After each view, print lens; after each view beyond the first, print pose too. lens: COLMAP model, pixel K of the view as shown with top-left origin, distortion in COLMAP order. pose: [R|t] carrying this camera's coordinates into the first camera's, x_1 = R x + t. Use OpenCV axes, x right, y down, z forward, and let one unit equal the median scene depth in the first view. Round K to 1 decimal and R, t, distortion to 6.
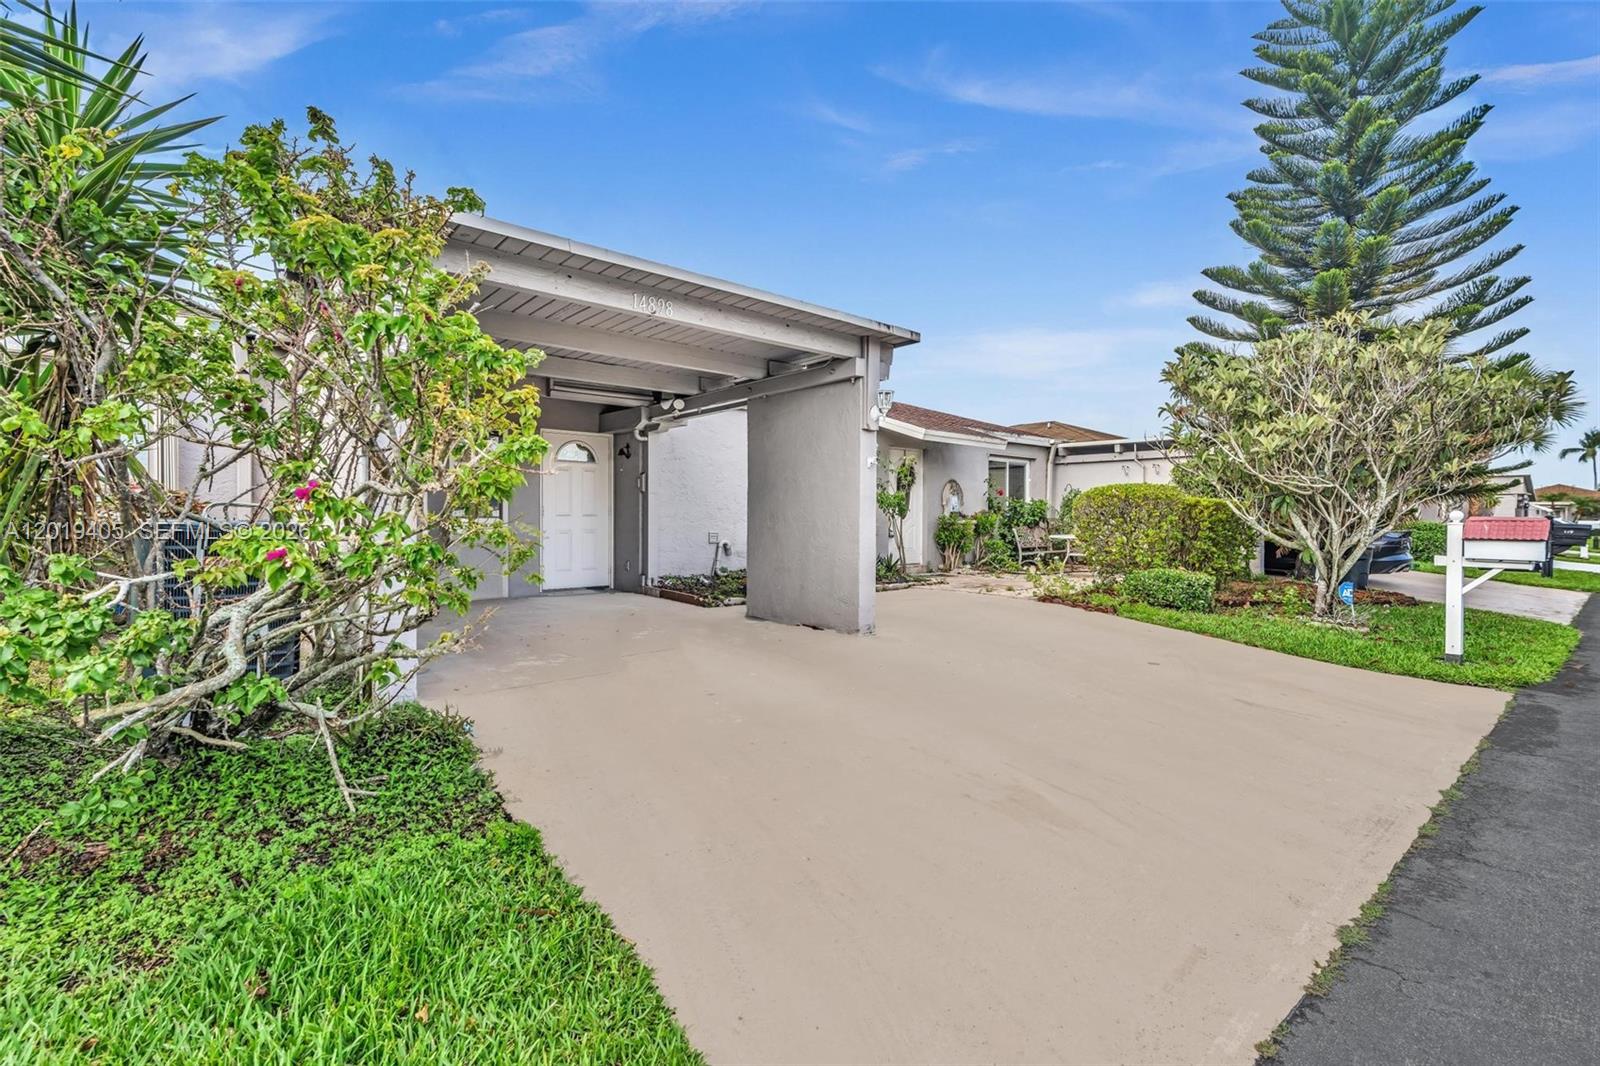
lens RADIAL K [[721.2, 0, 796.9], [0, 721.2, 527.9], [0, 0, 1]] dist [-0.003692, 0.001270]
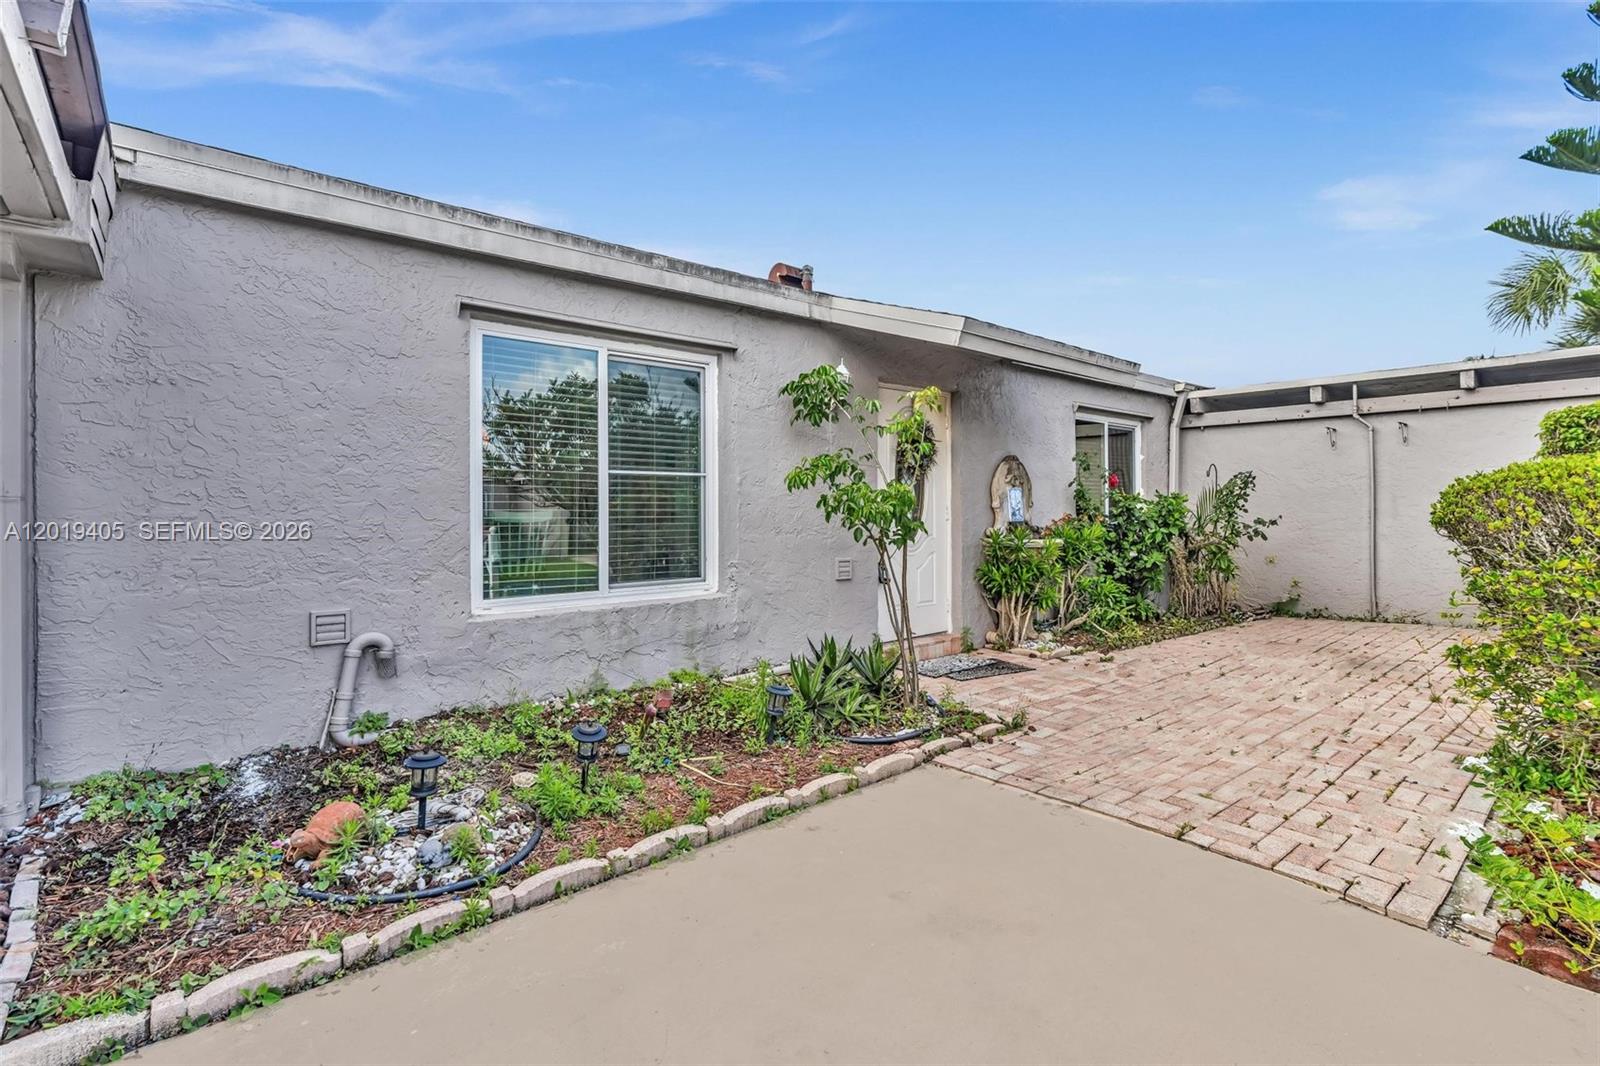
lens RADIAL K [[721.2, 0, 796.9], [0, 721.2, 527.9], [0, 0, 1]] dist [-0.003692, 0.001270]
pose [[0.999806, -0.011316, -0.016098, 0.079110], [0.011507, 0.999864, 0.011819, -0.025693], [0.015962, -0.012002, 0.999801, 0.517297]]
